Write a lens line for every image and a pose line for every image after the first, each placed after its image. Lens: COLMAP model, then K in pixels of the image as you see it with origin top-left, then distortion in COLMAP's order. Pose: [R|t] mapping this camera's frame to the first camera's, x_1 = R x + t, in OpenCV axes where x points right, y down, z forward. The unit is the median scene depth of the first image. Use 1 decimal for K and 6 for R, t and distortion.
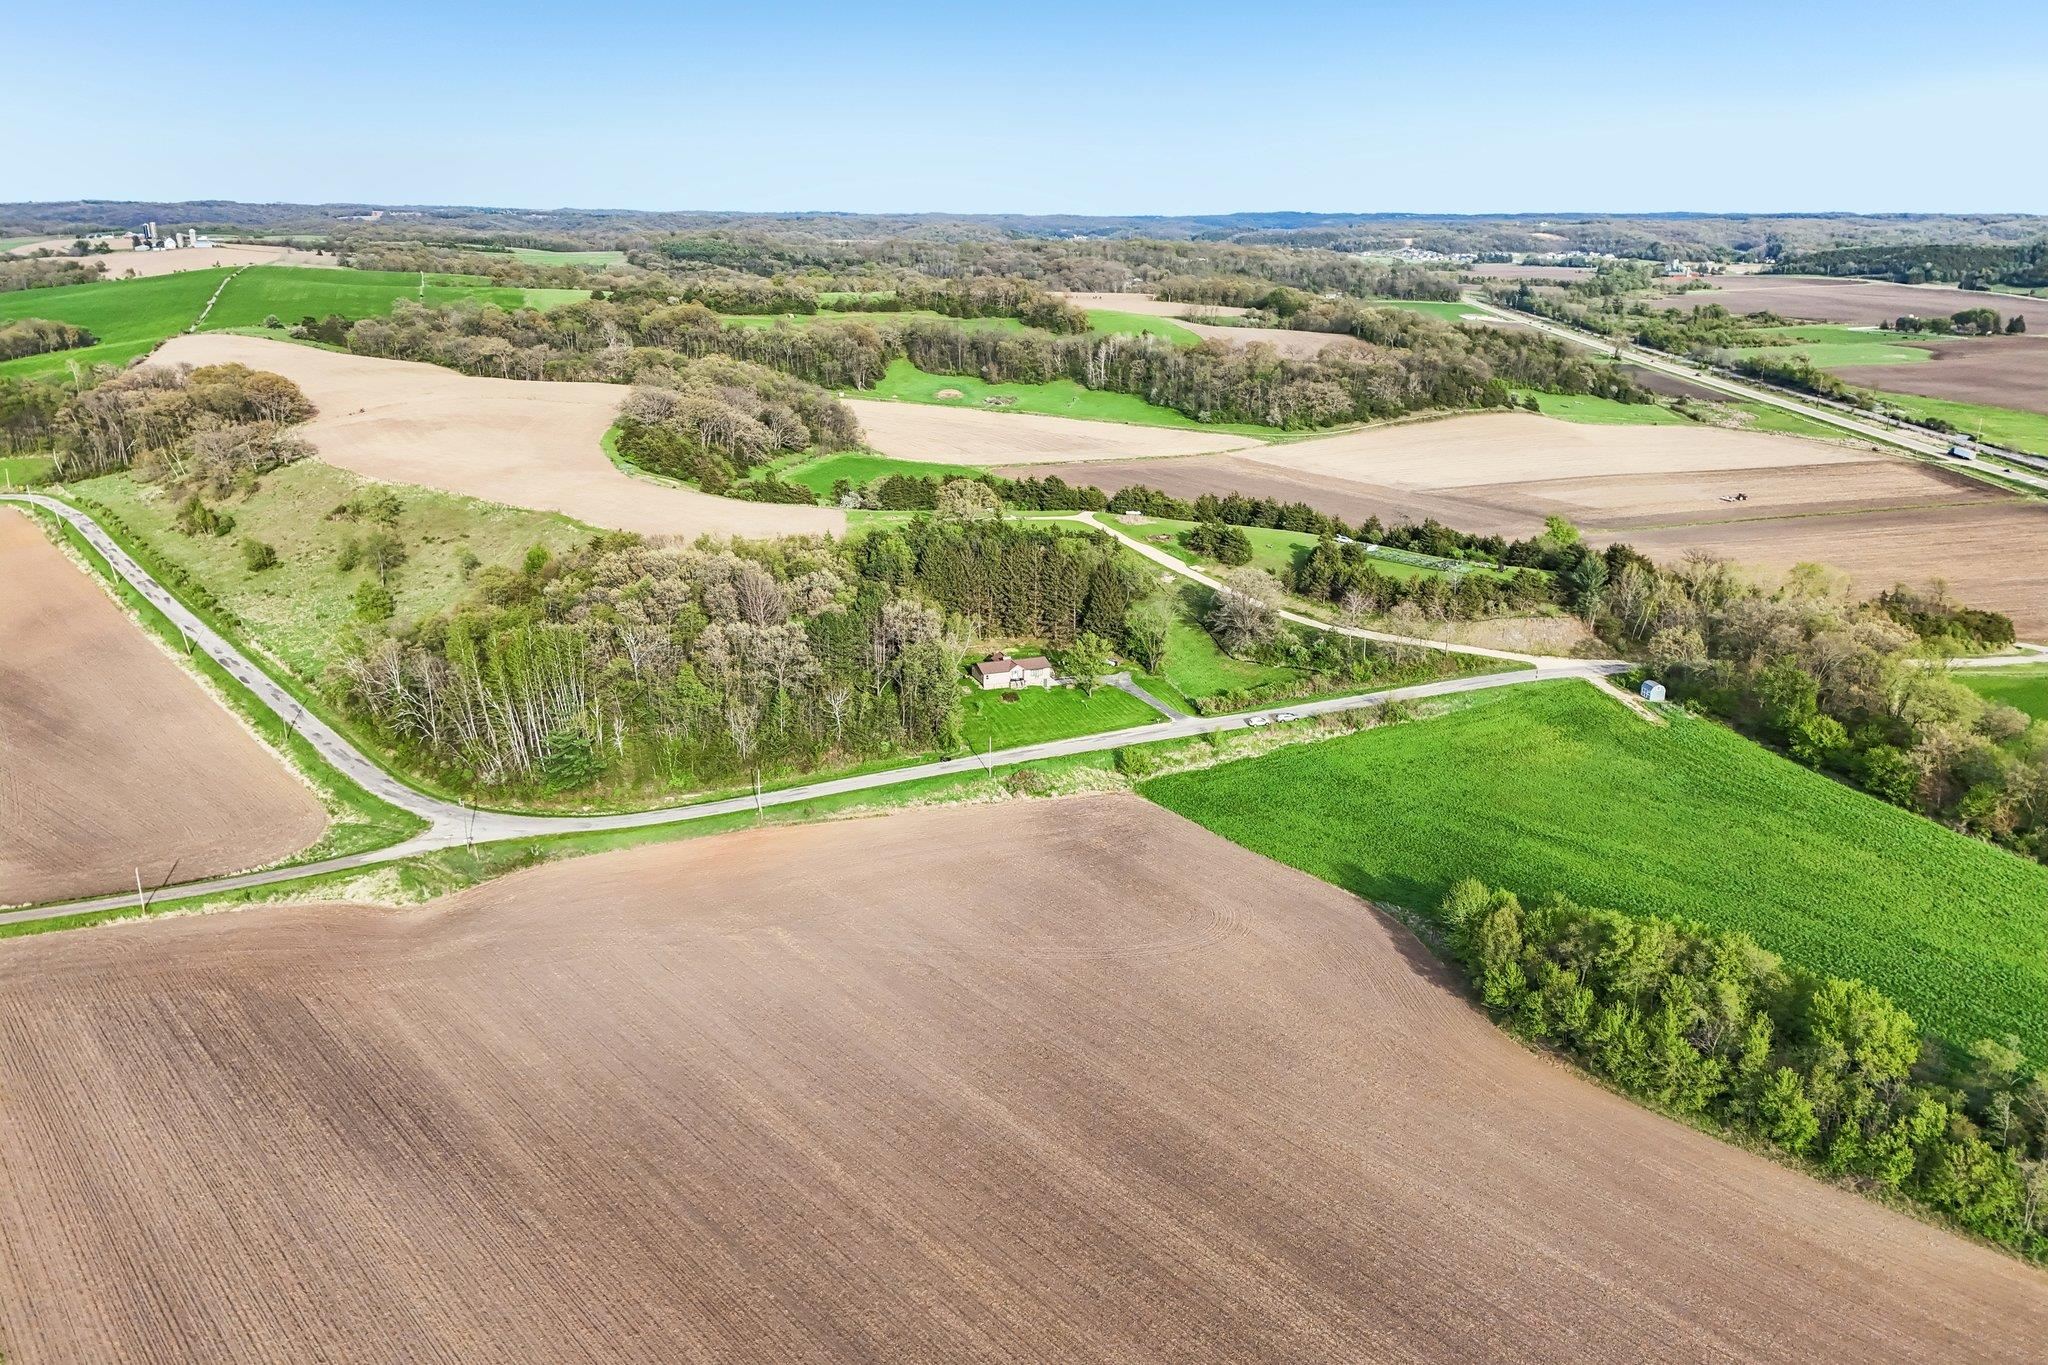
lens RADIAL K [[1494.8, 0, 1024.0], [0, 1494.8, 682.5], [0, 0, 1]] dist [0.092167, -0.096719]
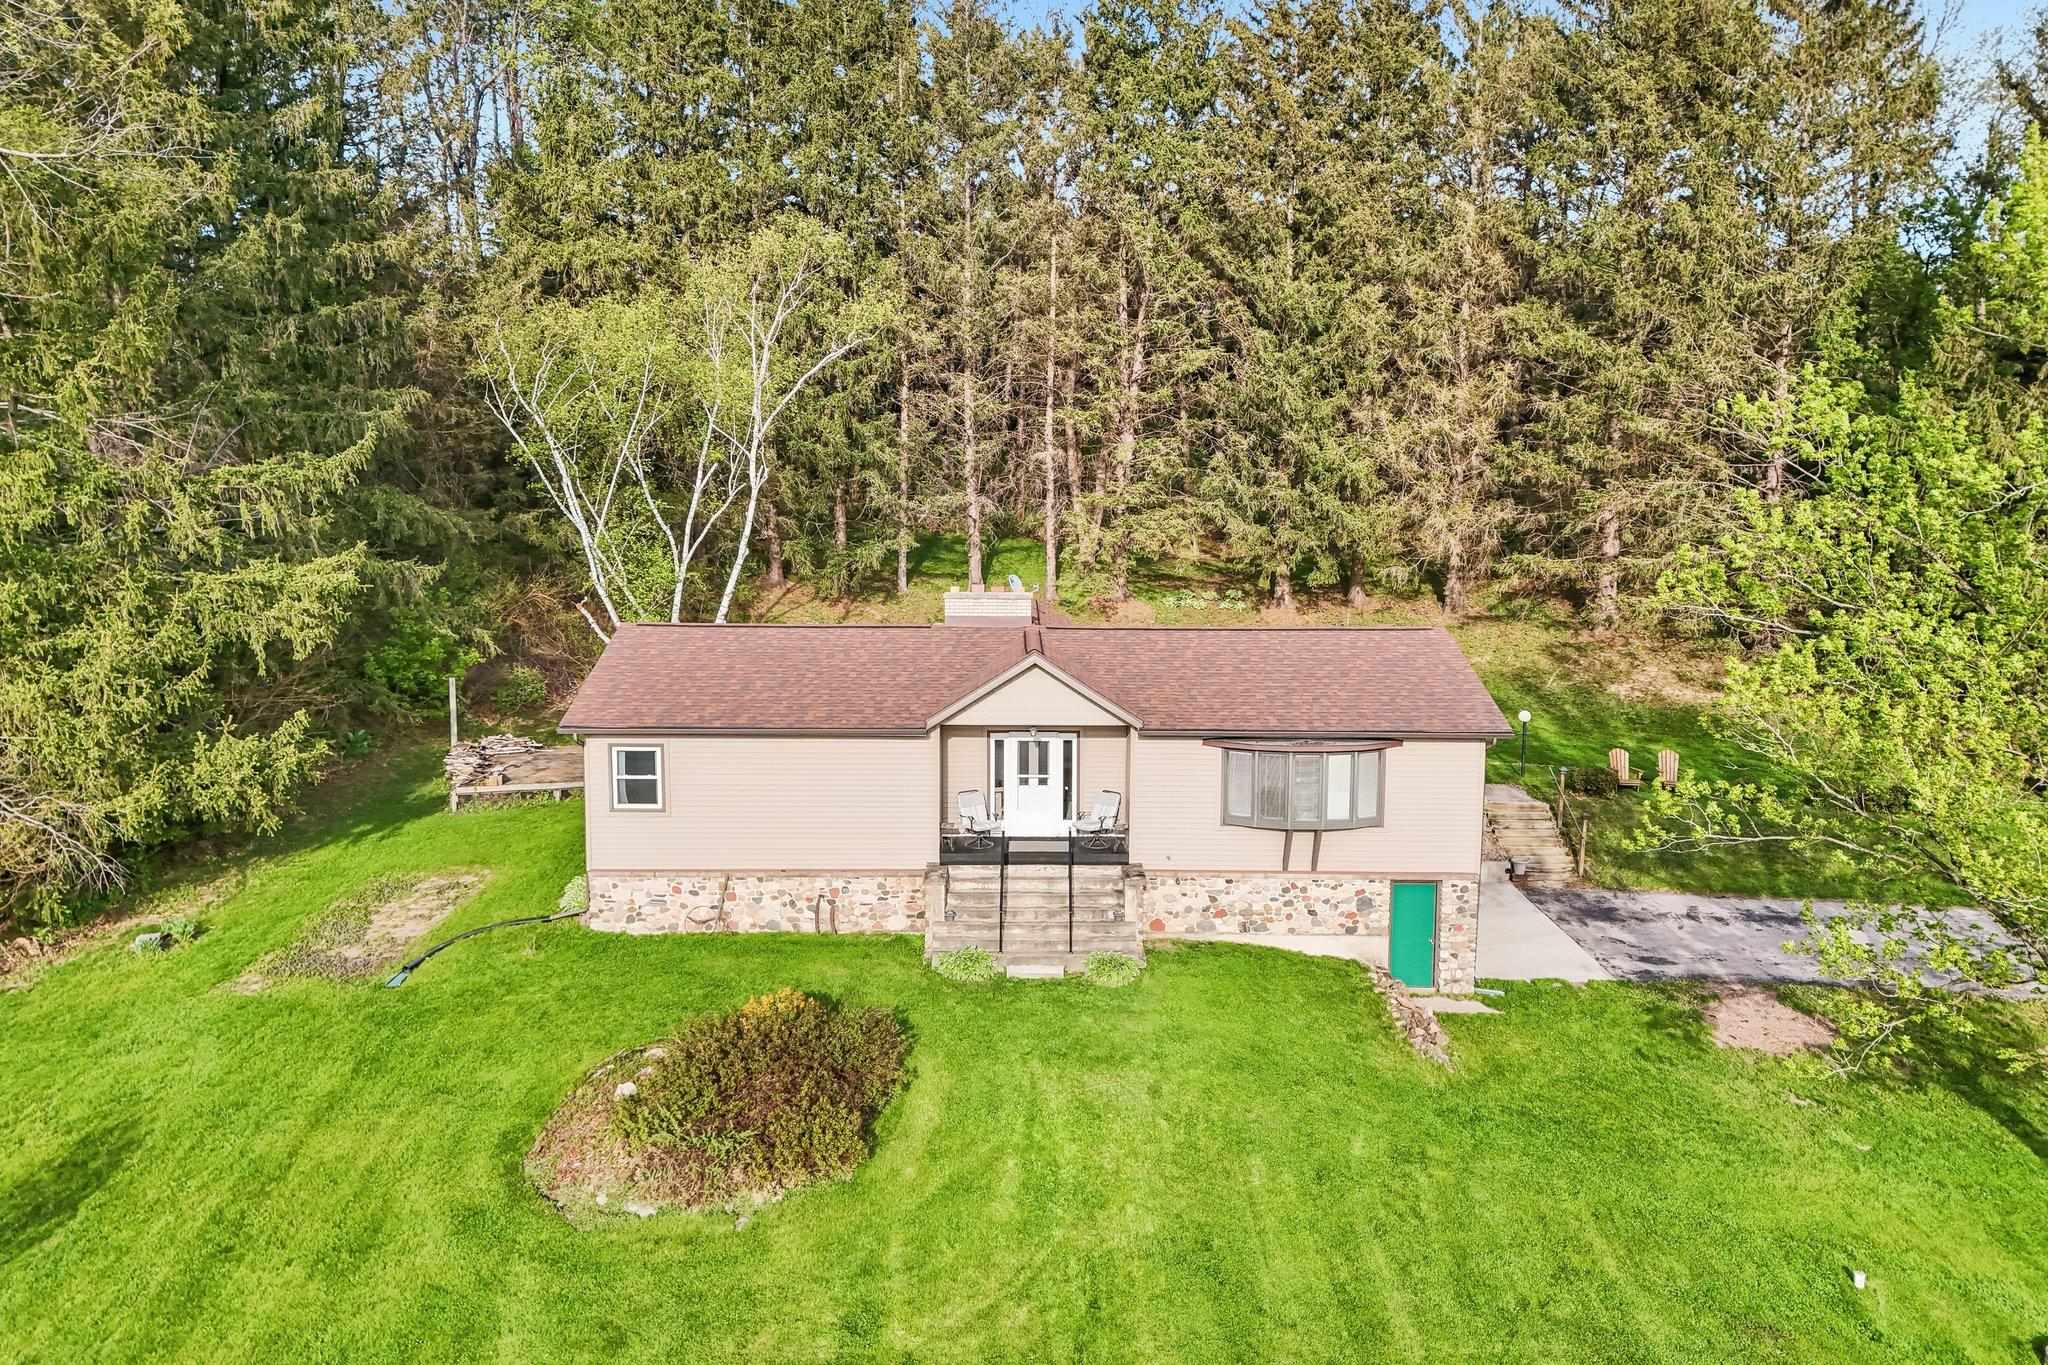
lens RADIAL K [[1494.8, 0, 1024.0], [0, 1494.8, 682.5], [0, 0, 1]] dist [0.092167, -0.096719]
pose [[0.933771, 0.048454, -0.354575, 0.022594], [-0.105423, 0.984070, -0.143154, 0.000787], [0.341990, 0.171053, 0.924004, 0.921492]]
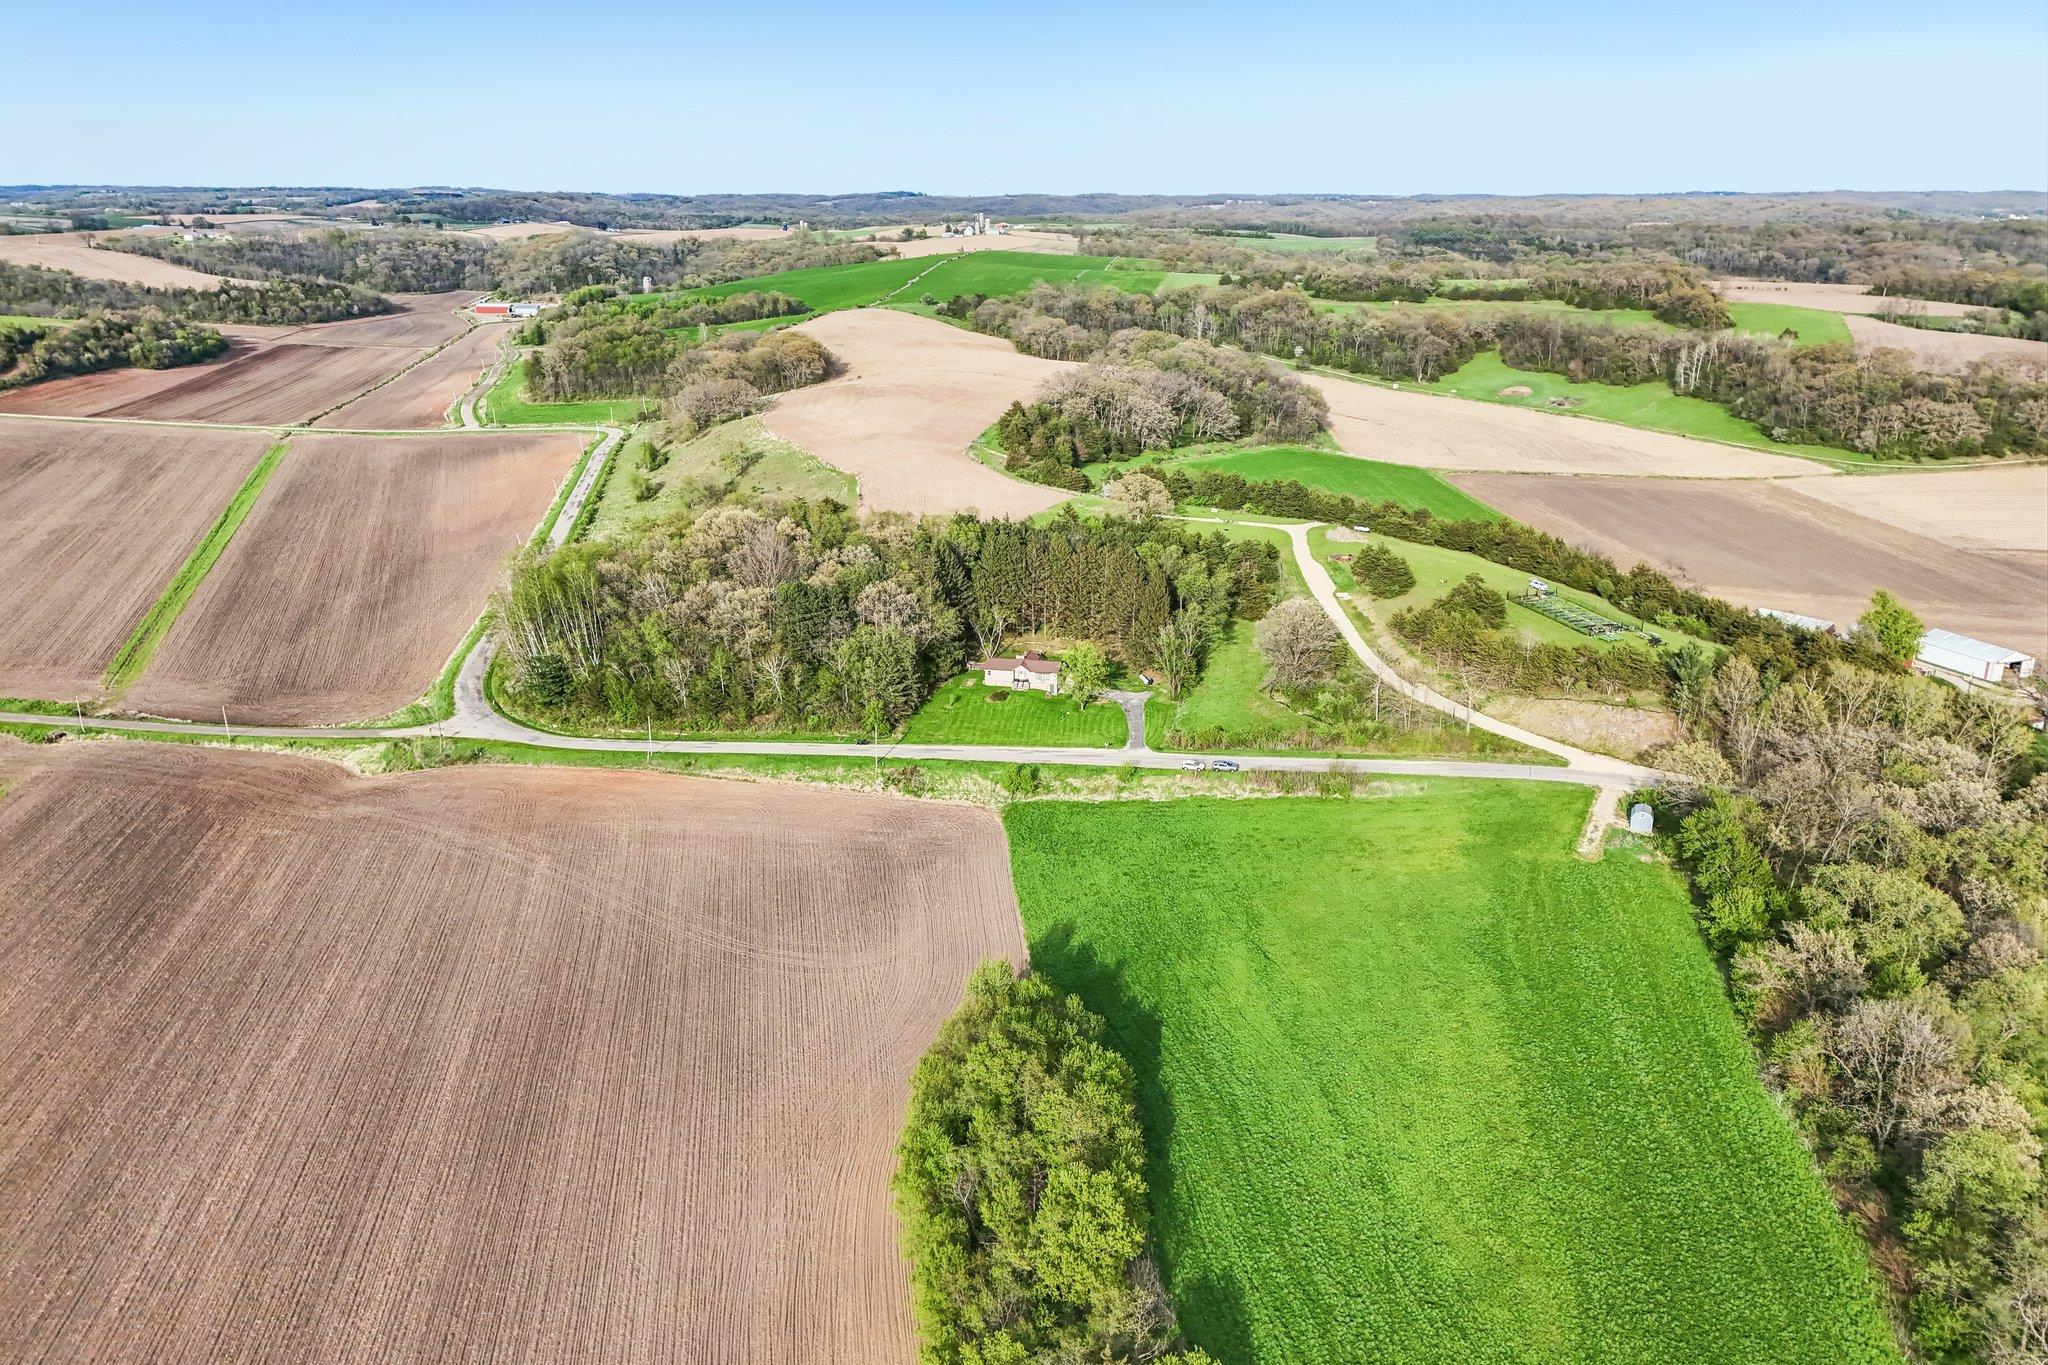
lens RADIAL K [[1494.8, 0, 1024.0], [0, 1494.8, 682.5], [0, 0, 1]] dist [0.092167, -0.096719]
pose [[0.854566, 0.155766, -0.495433, 0.472998], [-0.151425, 0.987243, 0.049202, -0.048036], [0.496777, 0.032974, 0.867252, 0.164037]]
